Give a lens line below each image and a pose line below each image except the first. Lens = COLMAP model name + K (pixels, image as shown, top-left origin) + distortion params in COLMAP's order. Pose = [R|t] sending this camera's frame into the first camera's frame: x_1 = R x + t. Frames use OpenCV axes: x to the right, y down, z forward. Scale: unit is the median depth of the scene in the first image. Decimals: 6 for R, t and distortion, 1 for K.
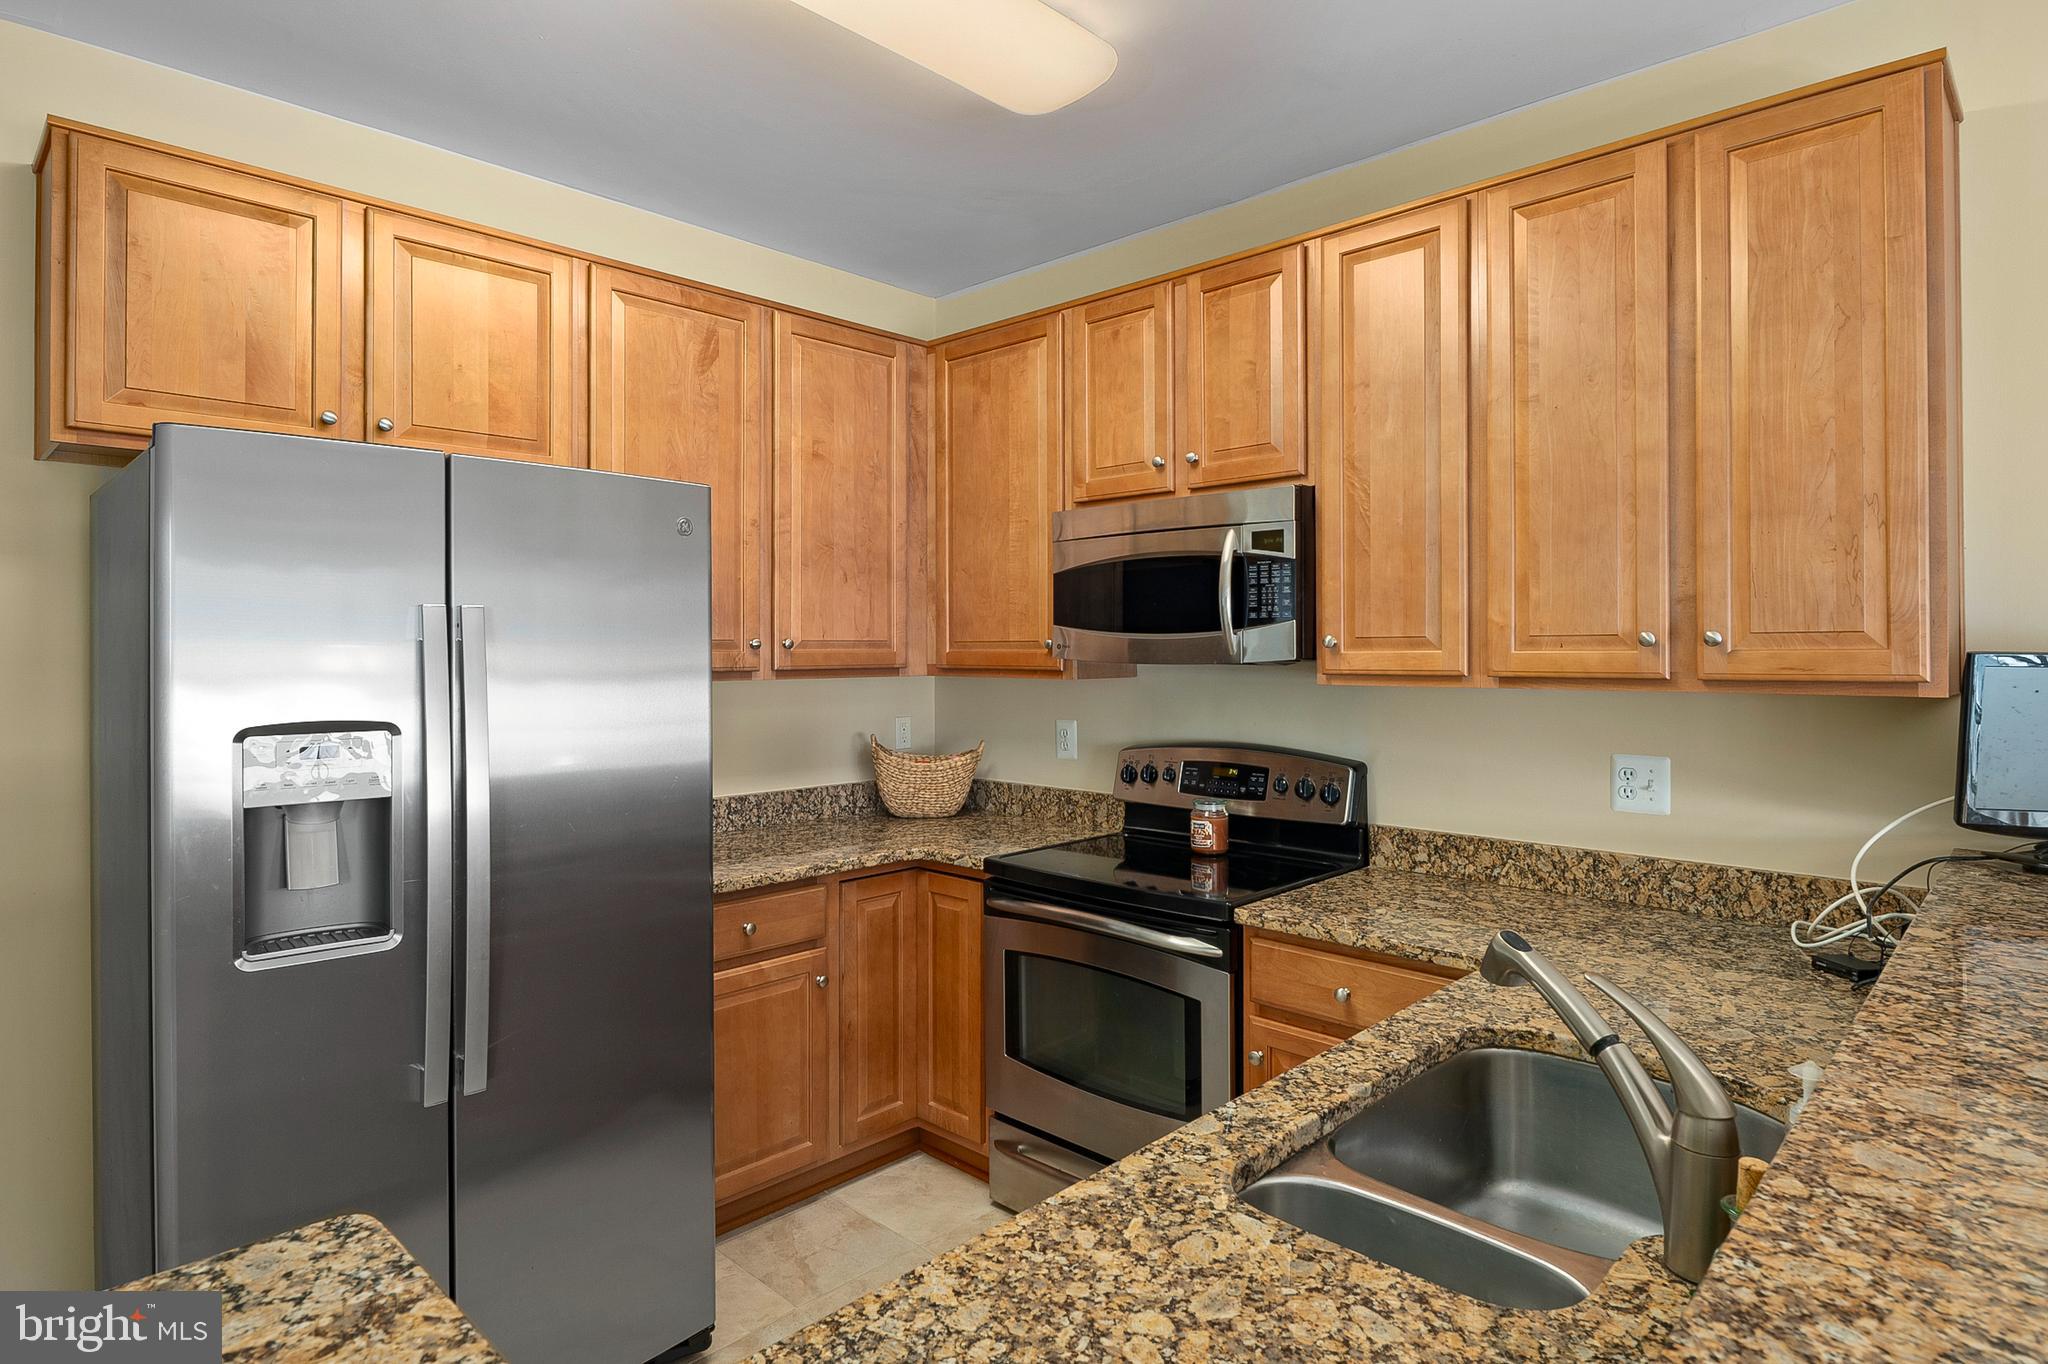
lens RADIAL K [[1107.6, 0, 1004.1], [0, 1107.6, 644.2], [0, 0, 1]] dist [0.001013, -0.006868]
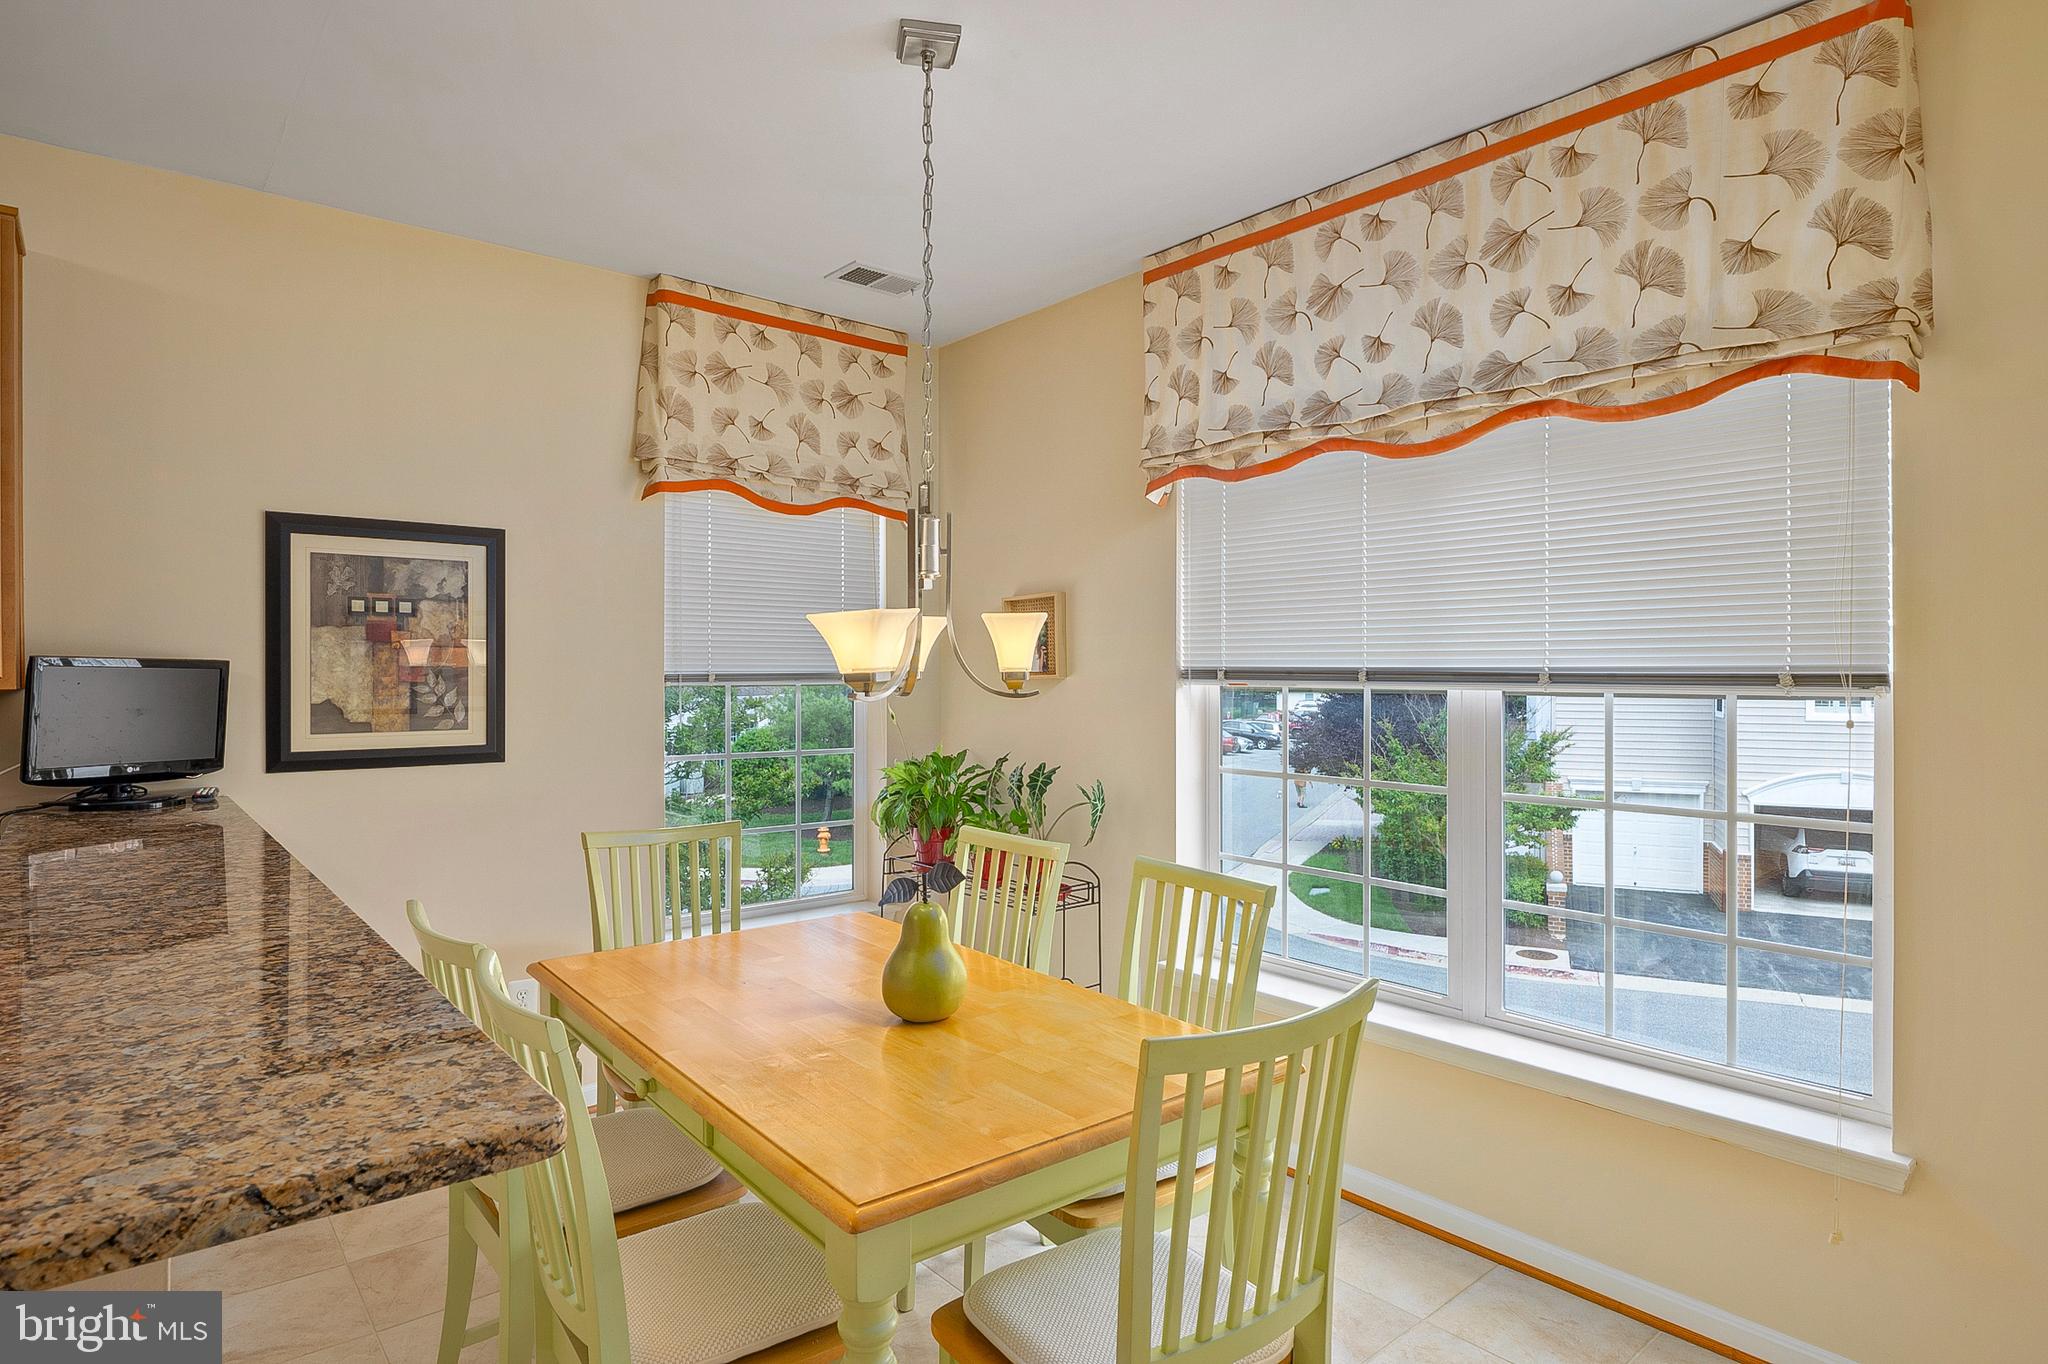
lens RADIAL K [[1107.6, 0, 1030.1], [0, 1107.6, 675.3], [0, 0, 1]] dist [0.001013, -0.006868]
pose [[0.094963, -0.004065, 0.995473, -0.263438], [-0.002505, 0.999988, 0.004322, 0.015554], [-0.995478, -0.002904, 0.094952, -0.258931]]
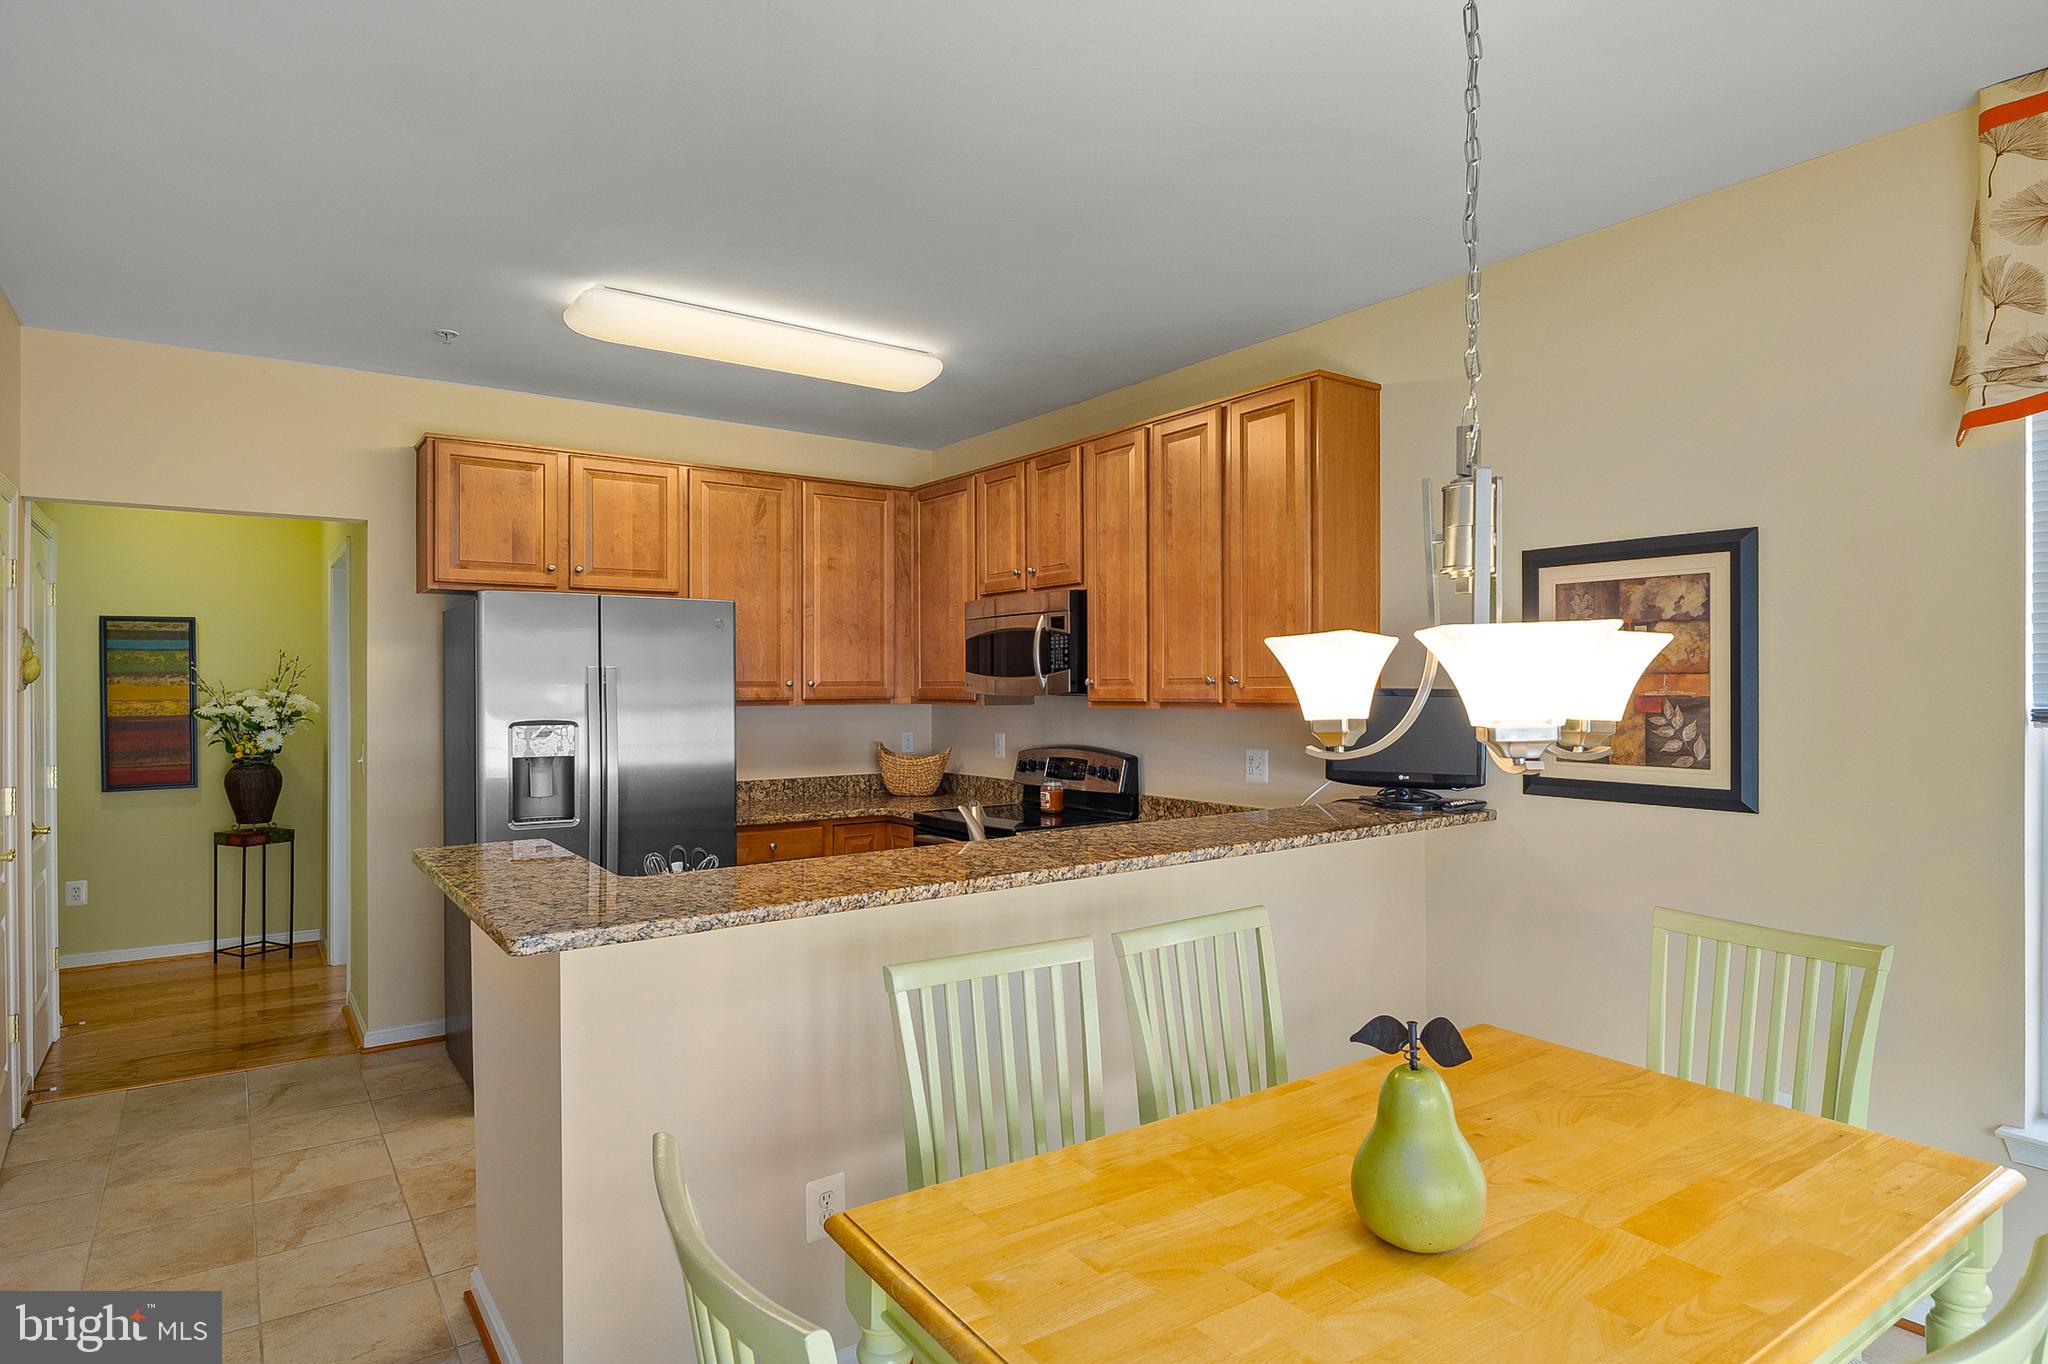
lens RADIAL K [[1107.6, 0, 1005.4], [0, 1107.6, 686.9], [0, 0, 1]] dist [0.001013, -0.006868]
pose [[0.983725, -0.001272, -0.179677, 0.468382], [0.002159, 0.999986, 0.004746, -0.003266], [0.179669, -0.005057, 0.983714, -0.689983]]
